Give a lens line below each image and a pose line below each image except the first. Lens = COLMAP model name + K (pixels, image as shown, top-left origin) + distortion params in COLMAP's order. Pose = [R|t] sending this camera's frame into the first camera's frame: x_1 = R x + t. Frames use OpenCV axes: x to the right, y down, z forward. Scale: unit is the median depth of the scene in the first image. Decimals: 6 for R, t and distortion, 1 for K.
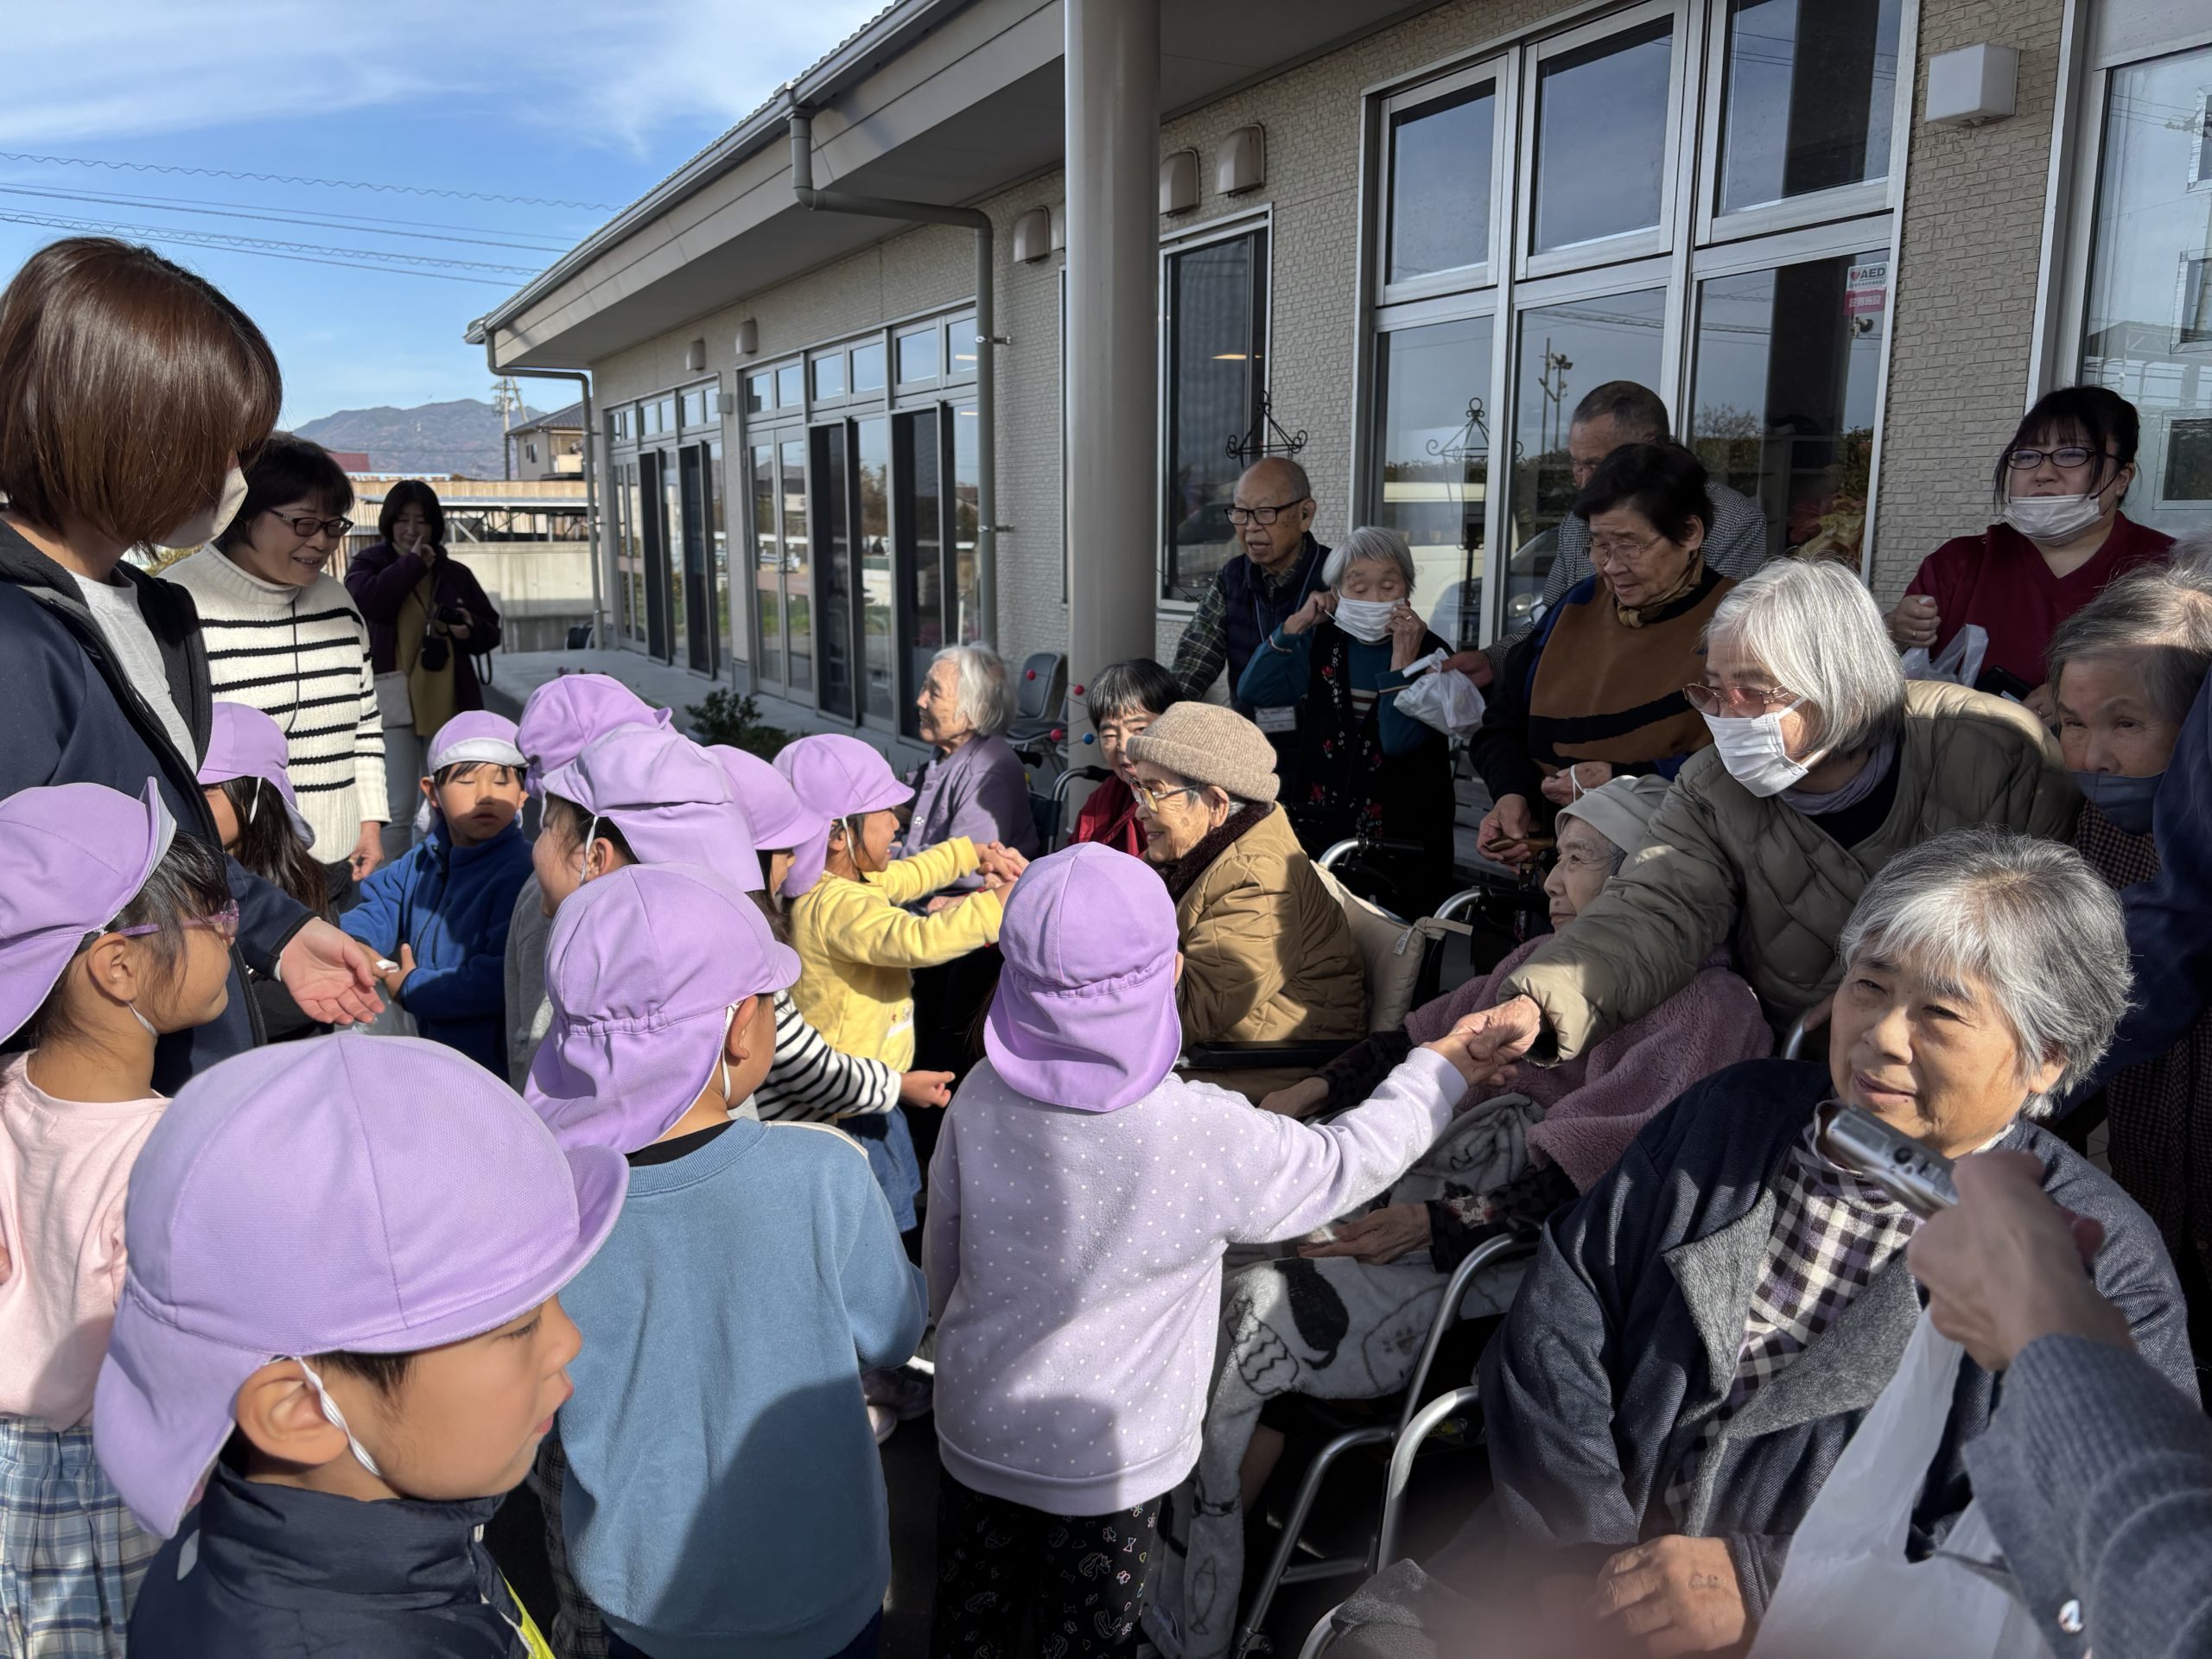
lens RADIAL K [[1683.3, 0, 1109.1], [0, 1683.3, 834.2], [0, 0, 1]] dist [0.039695, -0.019207]
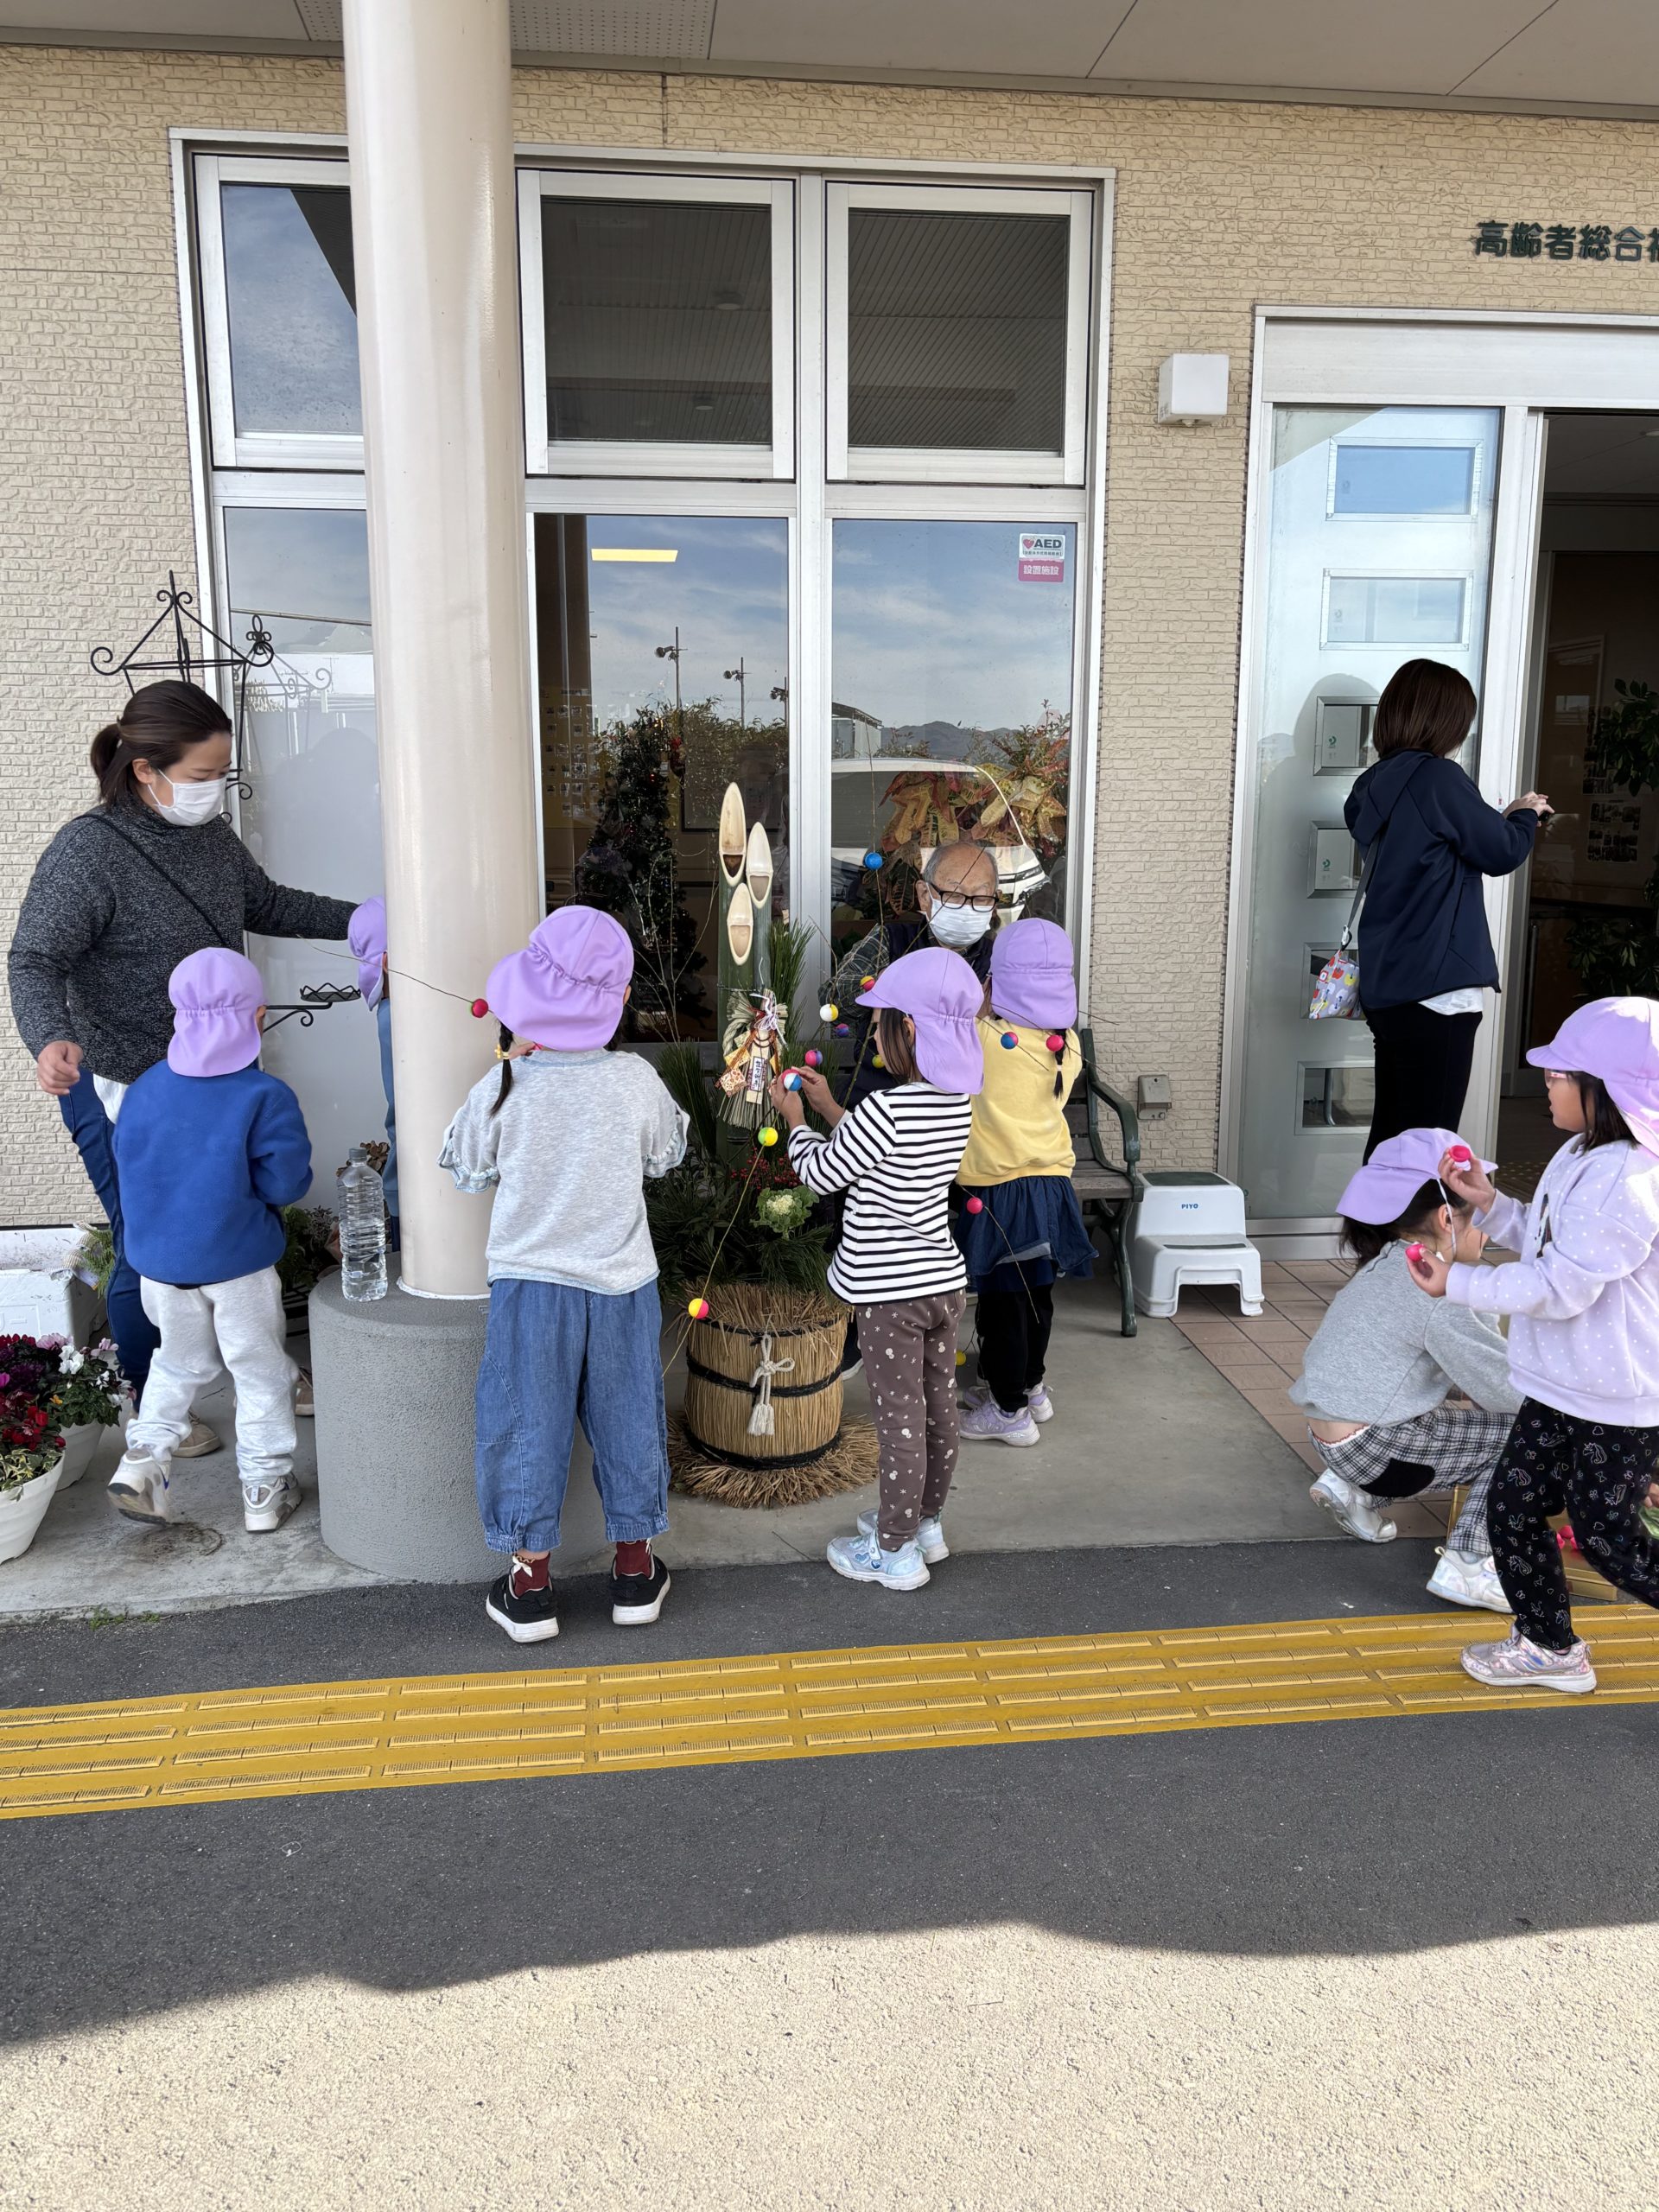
lens RADIAL K [[1780.5, 0, 815.1], [0, 1780.5, 1100.8], [0, 0, 1]] dist [0.054913, -0.042889]
pose [[0.345756, -0.157873, 0.924948, -0.396688], [0.168610, 0.980153, 0.104267, -0.082463], [-0.923051, 0.119905, 0.365512, 0.468932]]
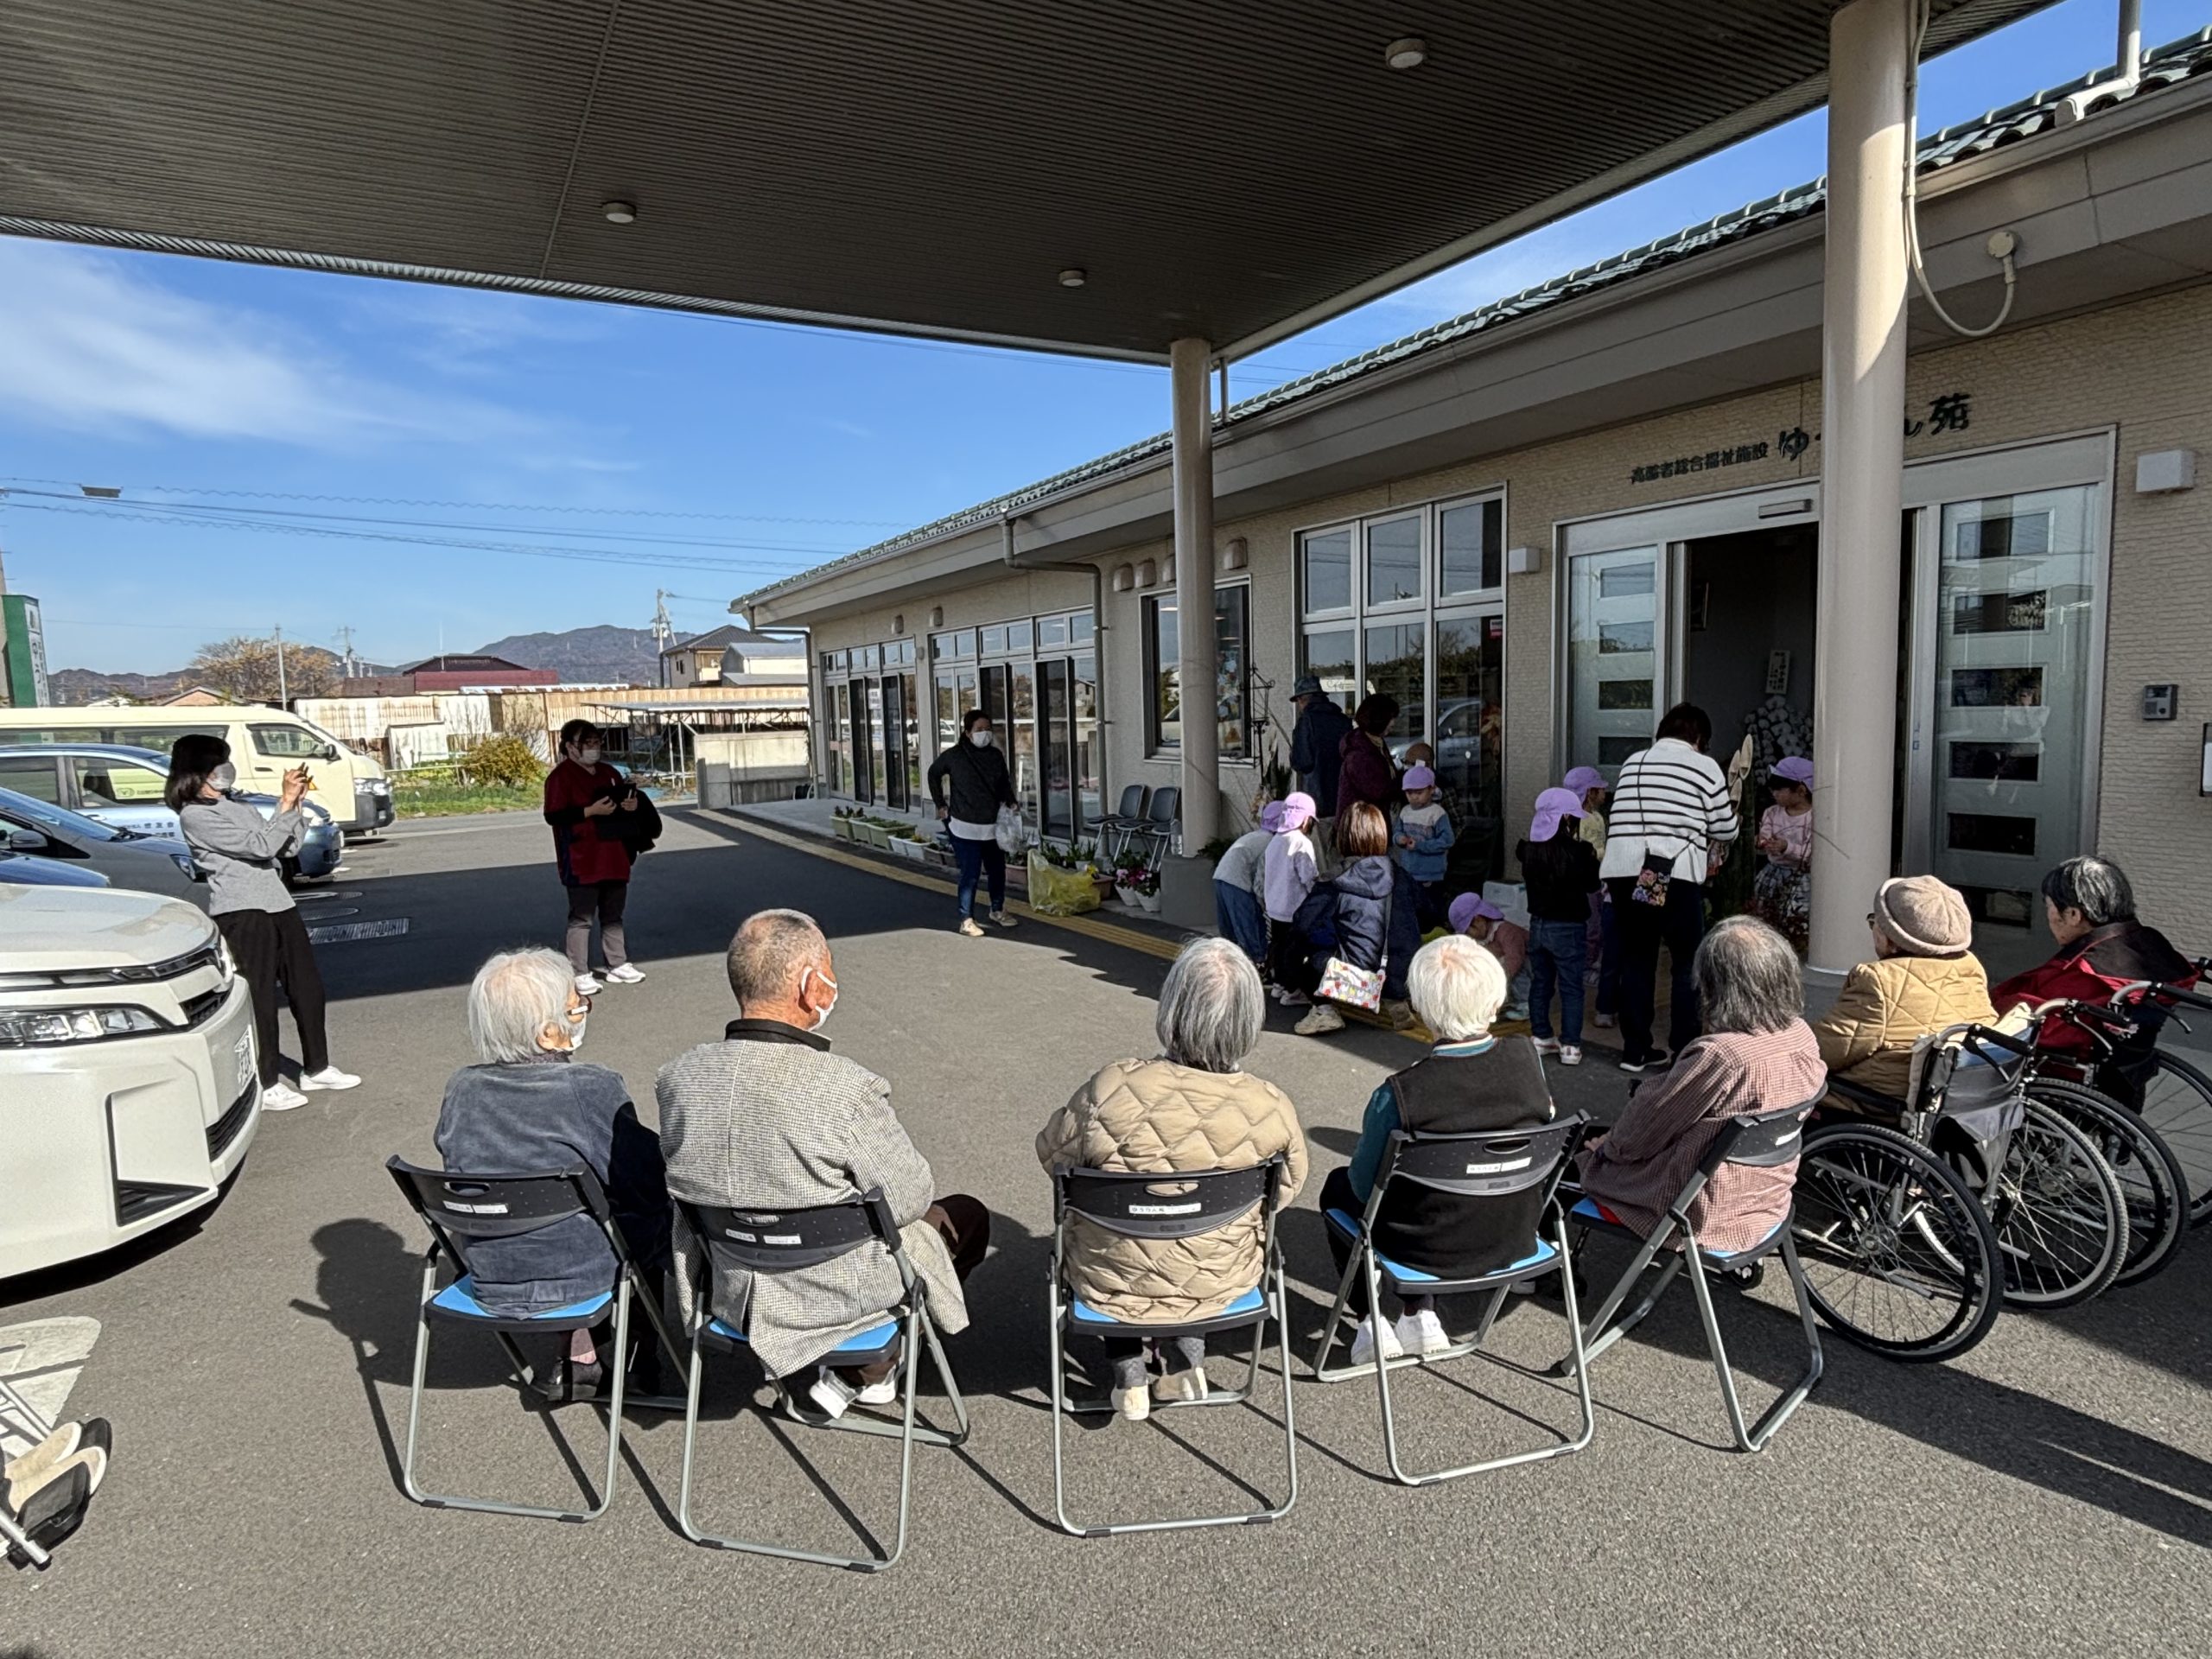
lens RADIAL K [[1272.2, 0, 1098.2], [0, 1272.2, 831.9], [0, 0, 1]] dist [0.001499, -0.012850]
pose [[0.999660, -0.025257, 0.006467, -0.104823], [0.025702, 0.996305, -0.081952, 0.074496], [-0.004373, 0.082090, 0.996615, -0.528698]]
